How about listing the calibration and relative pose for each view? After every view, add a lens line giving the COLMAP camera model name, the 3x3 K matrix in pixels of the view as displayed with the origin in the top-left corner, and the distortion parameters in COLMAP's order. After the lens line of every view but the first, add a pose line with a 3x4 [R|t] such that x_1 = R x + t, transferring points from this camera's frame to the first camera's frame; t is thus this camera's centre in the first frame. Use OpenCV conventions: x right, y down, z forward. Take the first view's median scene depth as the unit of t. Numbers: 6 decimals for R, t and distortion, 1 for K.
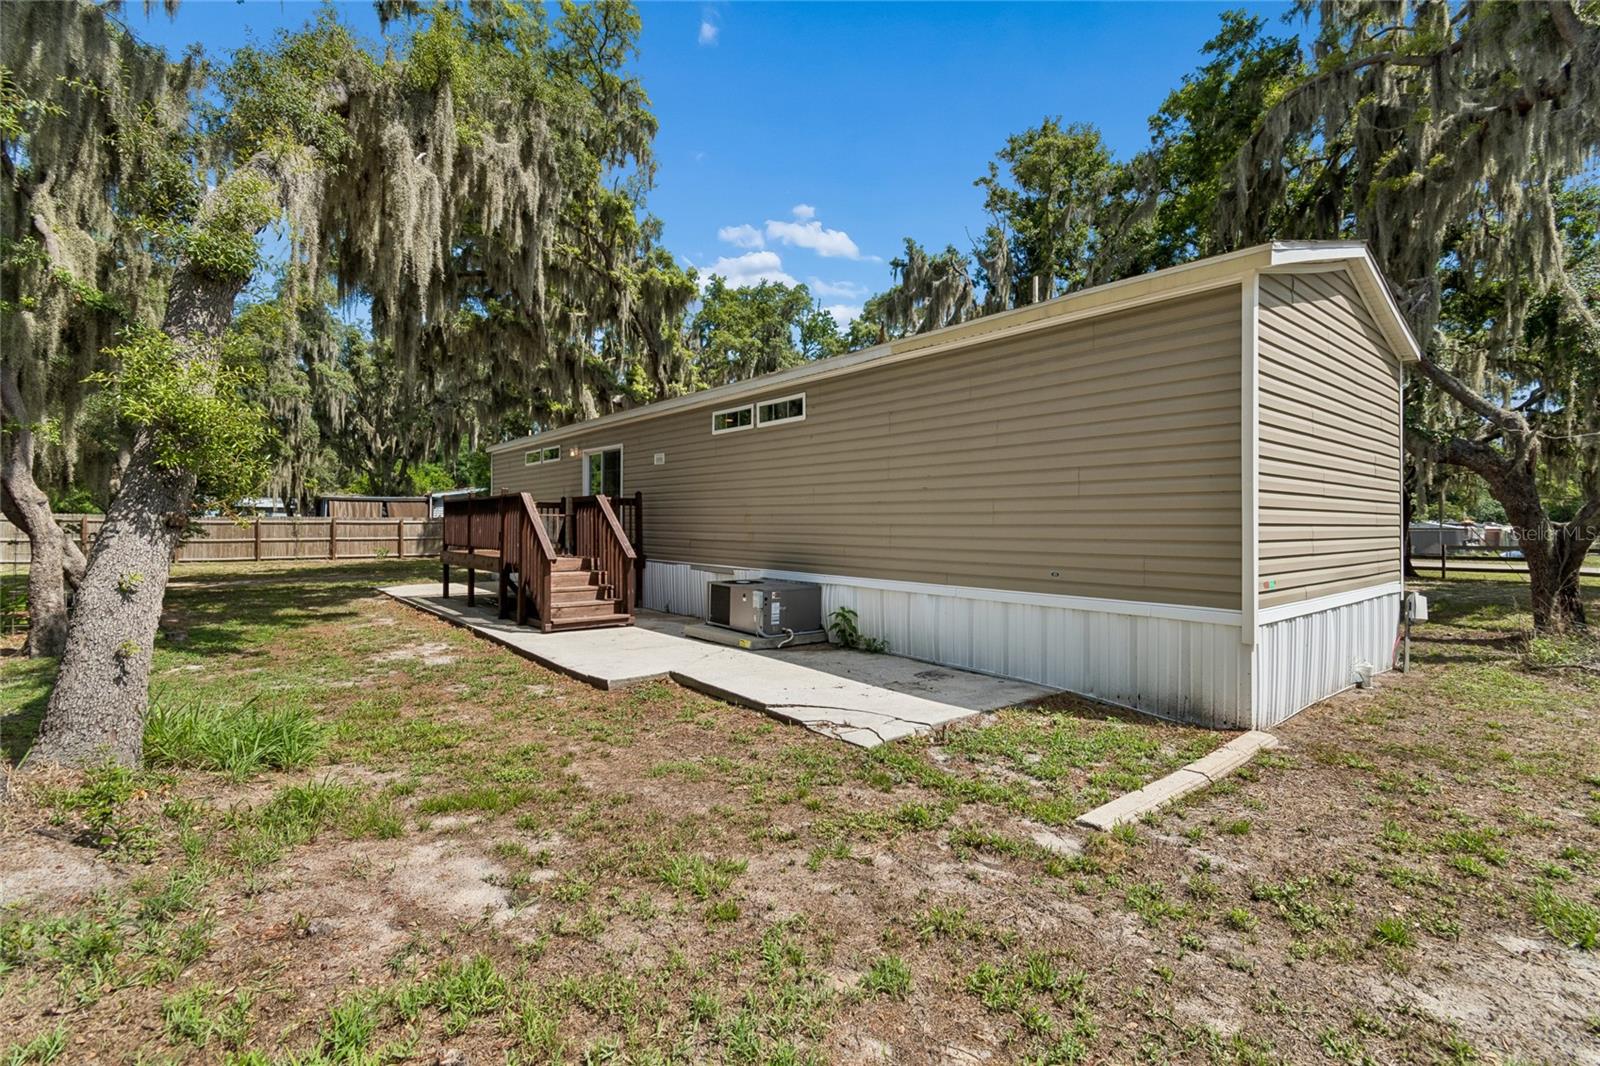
lens RADIAL K [[712.8, 0, 807.9], [0, 712.8, 518.5], [0, 0, 1]] dist [0.002355, 0.000070]
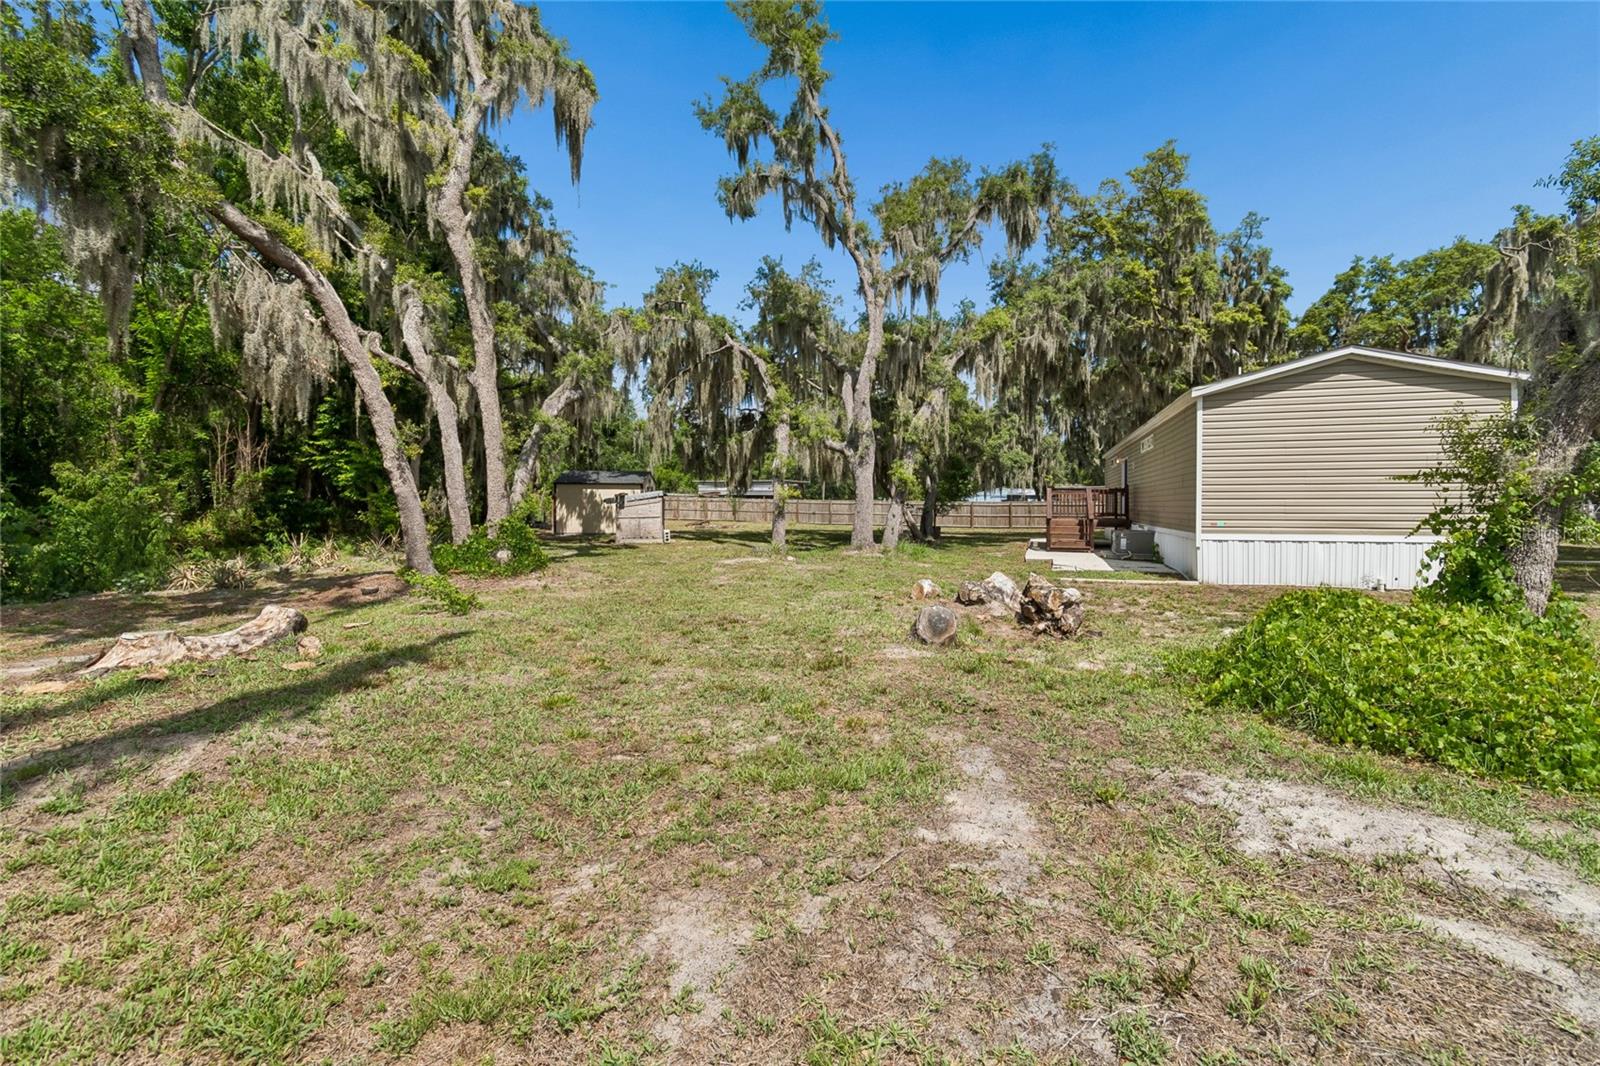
lens RADIAL K [[719.3, 0, 801.1], [0, 719.3, 502.2], [0, 0, 1]] dist [0.000792, -0.000735]
pose [[0.525348, -0.009068, -0.850839, 0.515279], [0.008586, 0.999949, -0.005356, 0.005329], [0.850844, -0.004491, 0.525399, -0.378398]]
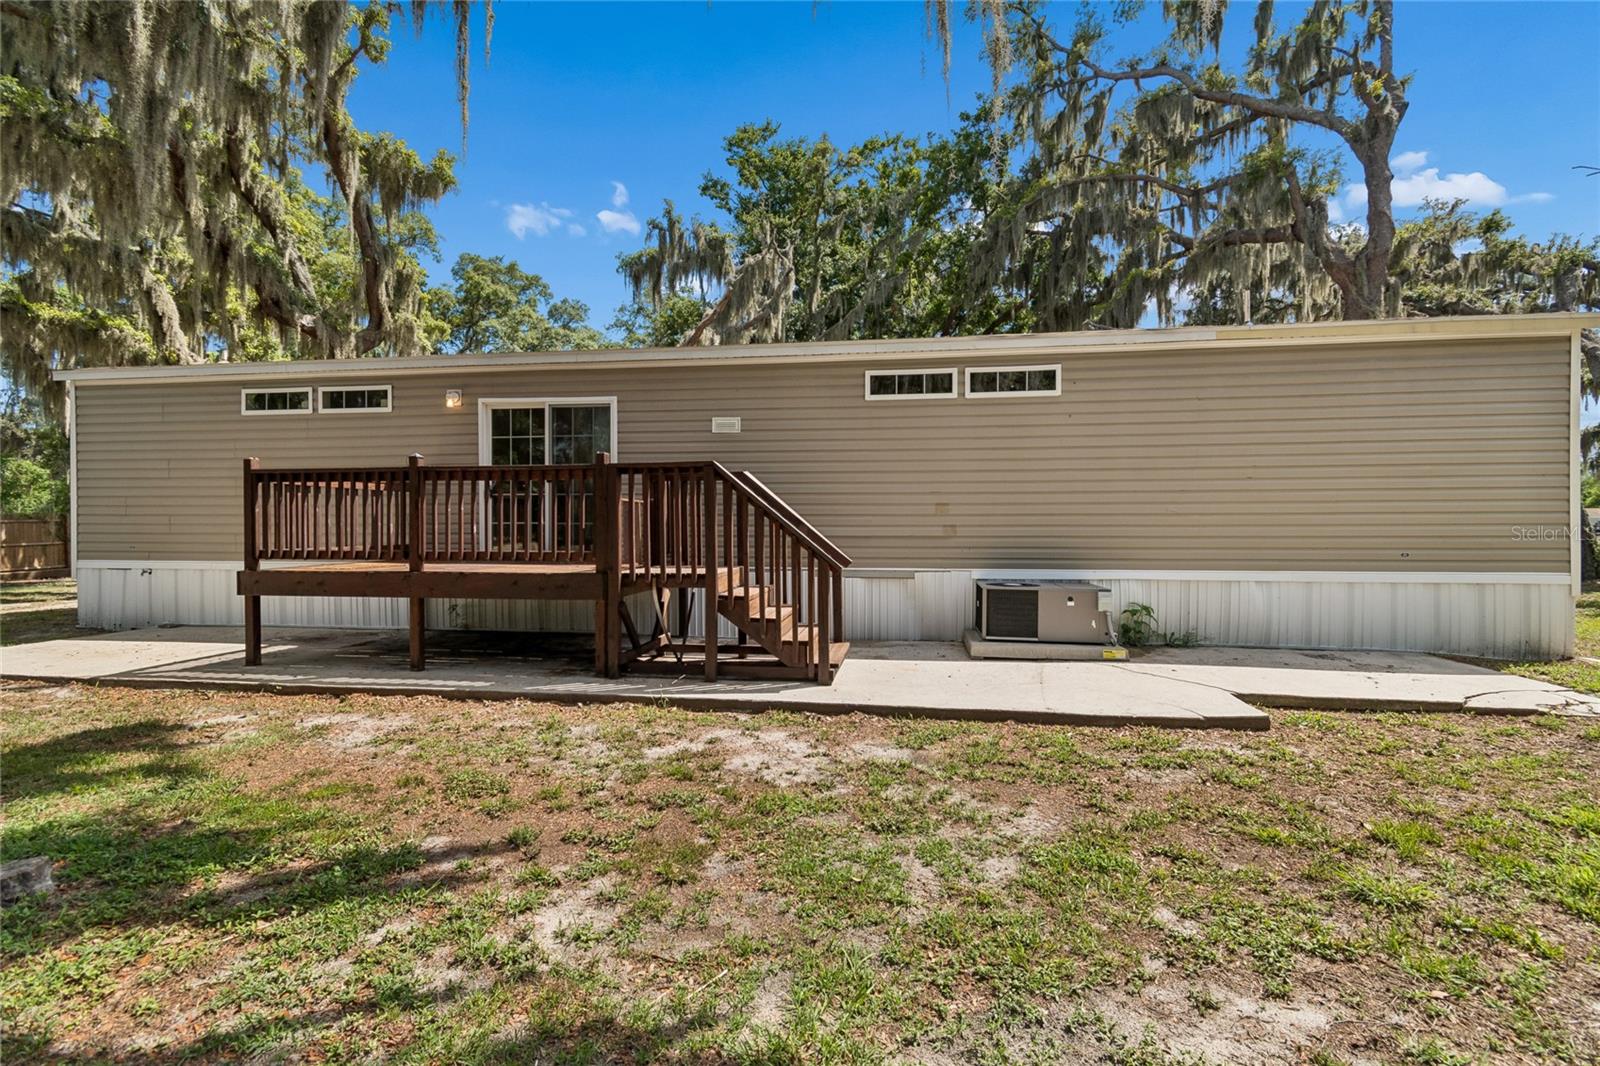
lens RADIAL K [[708.0, 0, 806.2], [0, 708.0, 529.5], [0, 0, 1]] dist [0.002372, -0.000953]
pose [[0.744684, -0.010988, 0.667327, -0.363516], [0.000321, 0.999870, 0.016105, 0.005597], [-0.667417, -0.011778, 0.744591, 0.245542]]
